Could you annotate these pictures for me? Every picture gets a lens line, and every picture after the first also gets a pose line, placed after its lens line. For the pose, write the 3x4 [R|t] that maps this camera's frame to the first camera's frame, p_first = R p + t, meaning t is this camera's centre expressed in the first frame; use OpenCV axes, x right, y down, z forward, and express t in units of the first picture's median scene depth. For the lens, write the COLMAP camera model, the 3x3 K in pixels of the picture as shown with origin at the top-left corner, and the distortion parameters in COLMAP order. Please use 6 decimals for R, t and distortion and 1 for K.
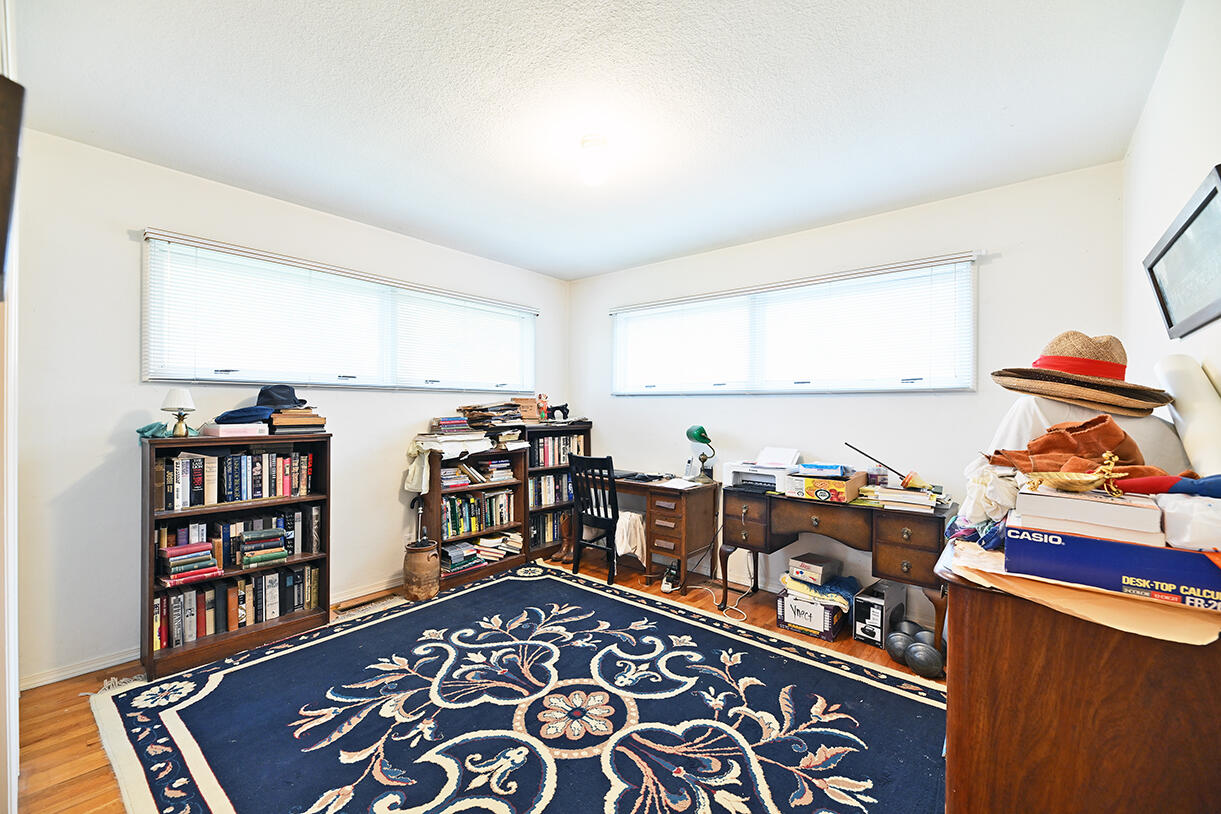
lens RADIAL K [[492.9, 0, 612.5], [0, 492.9, 403.9], [0, 0, 1]] dist [-0.002387, -0.003104]
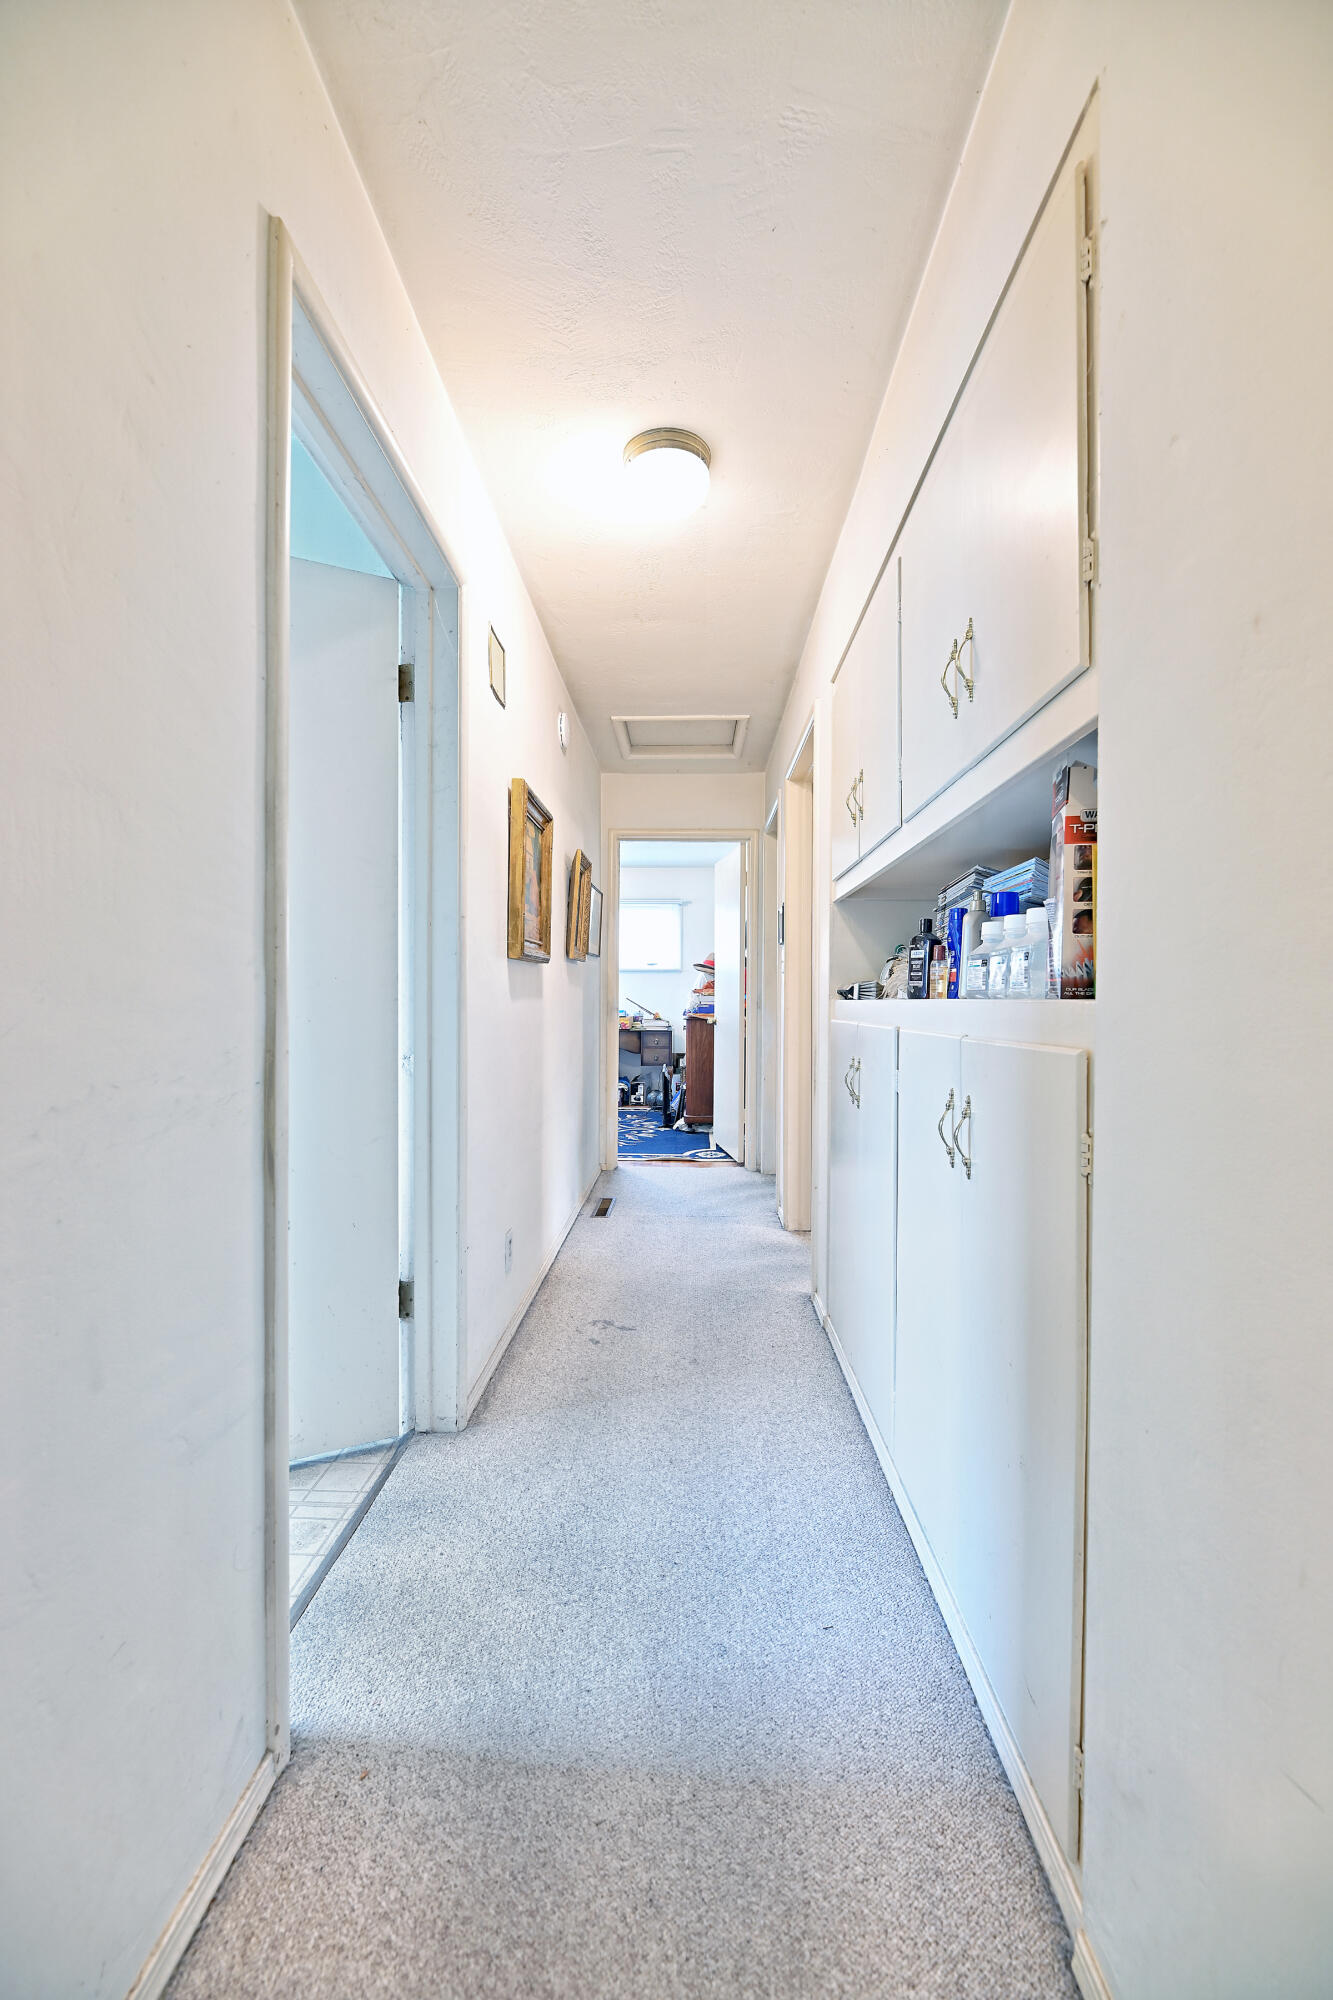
lens RADIAL K [[807.3, 0, 666.5], [0, 807.3, 997.7], [0, 0, 1]] dist [-0.002387, -0.003104]
pose [[0.795474, 0.001361, 0.605986, -1.267983], [-0.006596, 0.999958, 0.006412, 0.059265], [-0.605952, -0.009098, 0.795449, -1.527757]]
